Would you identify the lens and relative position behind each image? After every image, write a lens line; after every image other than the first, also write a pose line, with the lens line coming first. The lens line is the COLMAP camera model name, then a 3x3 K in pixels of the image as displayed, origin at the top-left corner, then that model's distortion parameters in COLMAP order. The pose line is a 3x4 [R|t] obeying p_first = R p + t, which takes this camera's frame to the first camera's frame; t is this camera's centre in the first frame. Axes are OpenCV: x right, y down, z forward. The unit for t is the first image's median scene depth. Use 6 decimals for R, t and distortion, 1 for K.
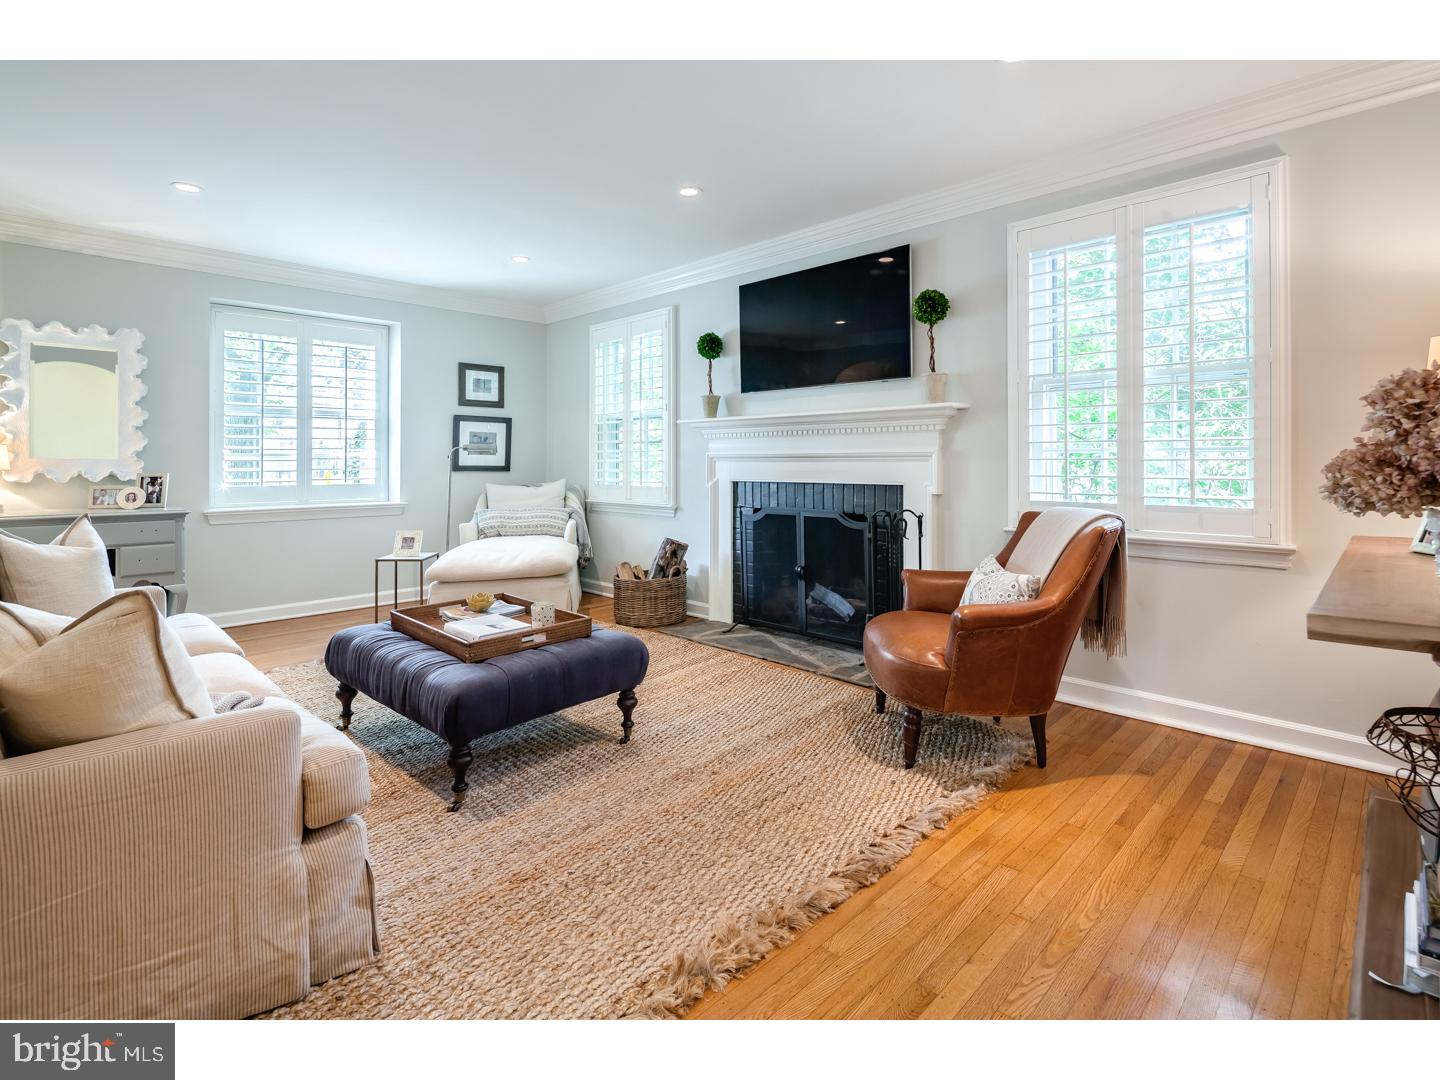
lens RADIAL K [[702.5, 0, 704.5], [0, 702.5, 470.9], [0, 0, 1]] dist [0.000327, 0.000320]
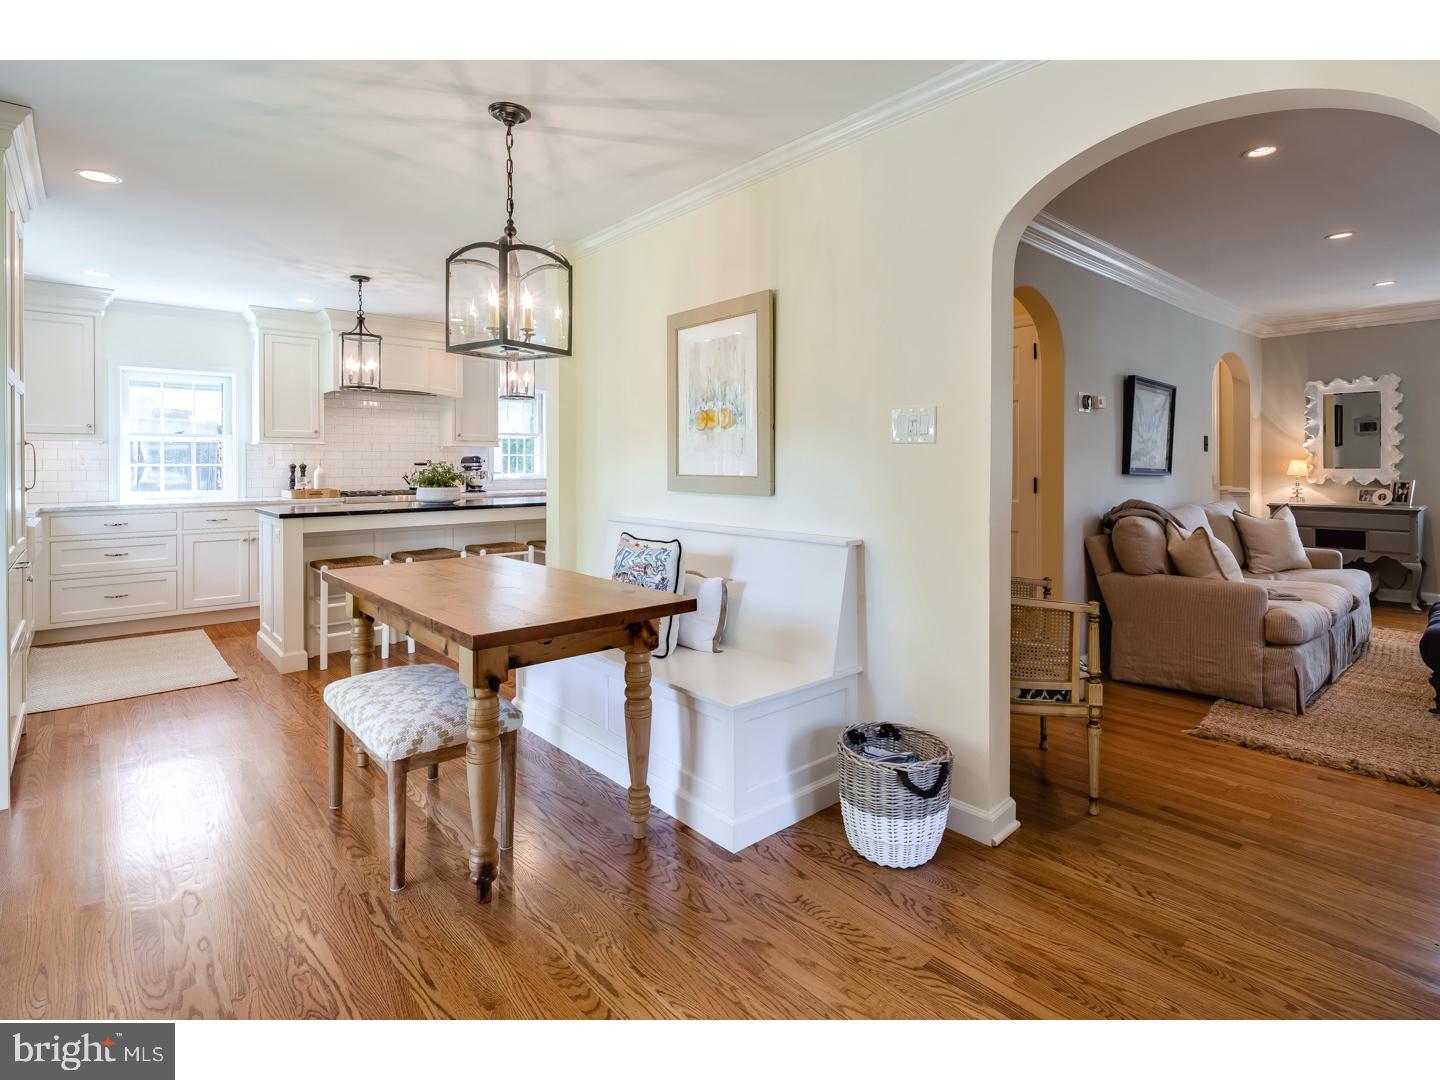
lens RADIAL K [[702.5, 0, 704.5], [0, 702.5, 470.9], [0, 0, 1]] dist [0.000327, 0.000320]
pose [[-0.071557, 0.010255, -0.997384, 0.683444], [-0.003752, 0.999937, 0.010551, -0.024055], [0.997429, 0.004497, -0.071514, -0.250131]]
